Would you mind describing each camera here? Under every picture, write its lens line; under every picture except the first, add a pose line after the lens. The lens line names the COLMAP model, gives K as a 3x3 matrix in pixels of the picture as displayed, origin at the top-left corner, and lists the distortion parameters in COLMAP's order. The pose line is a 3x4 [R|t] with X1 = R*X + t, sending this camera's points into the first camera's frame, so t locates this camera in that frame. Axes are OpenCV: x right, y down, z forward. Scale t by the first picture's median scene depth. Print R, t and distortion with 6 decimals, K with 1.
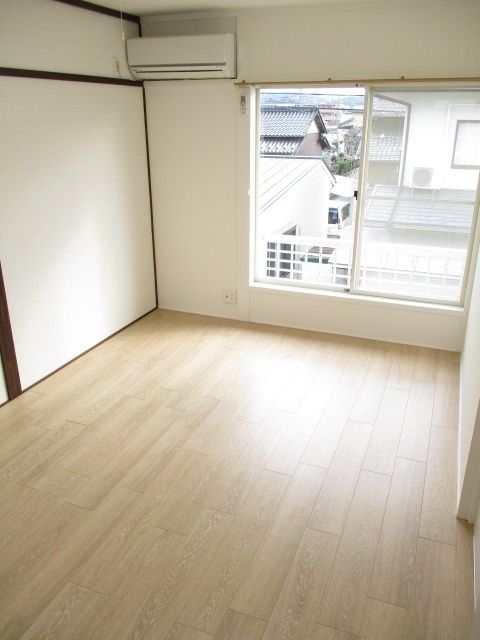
lens RADIAL K [[530.1, 0, 240.0], [0, 530.1, 320.0], [0, 0, 1]] dist [-0.034112, 0.008793]
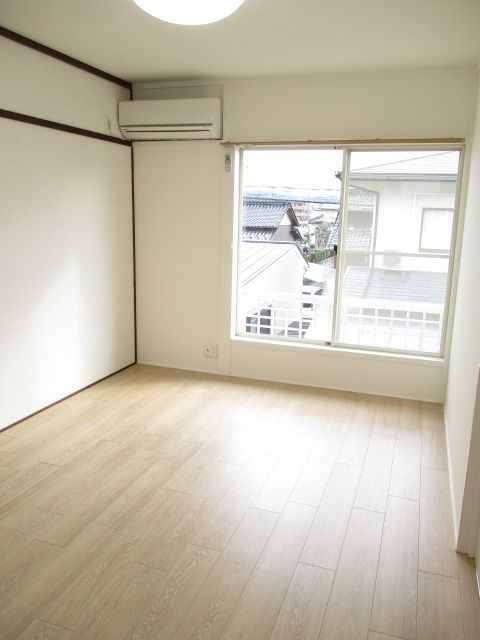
lens RADIAL K [[530.1, 0, 240.0], [0, 530.1, 320.0], [0, 0, 1]] dist [-0.034112, 0.008793]
pose [[0.998612, 0.015934, 0.050193, -0.018071], [-0.007365, 0.986015, -0.166491, 0.077338], [-0.052144, 0.165890, 0.984765, 0.014187]]
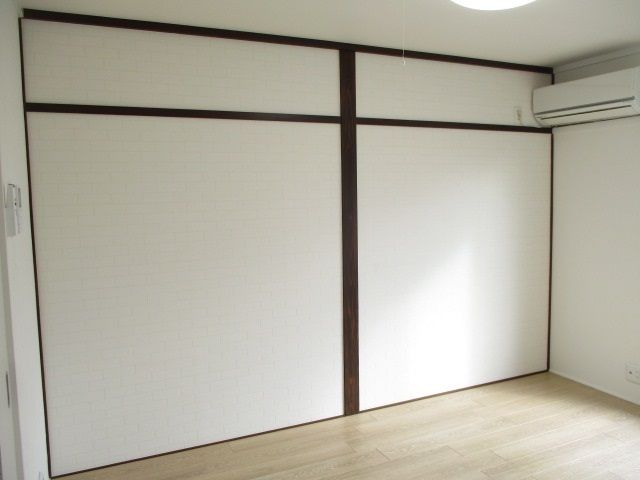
lens RADIAL K [[530.1, 0, 320.0], [0, 530.1, 240.0], [0, 0, 1]] dist [-0.034112, 0.008793]
pose [[0.726360, 0.048211, -0.685622, 0.197067], [-0.232630, 0.955907, -0.179236, 0.016988], [0.646749, 0.289686, 0.705548, 0.112091]]
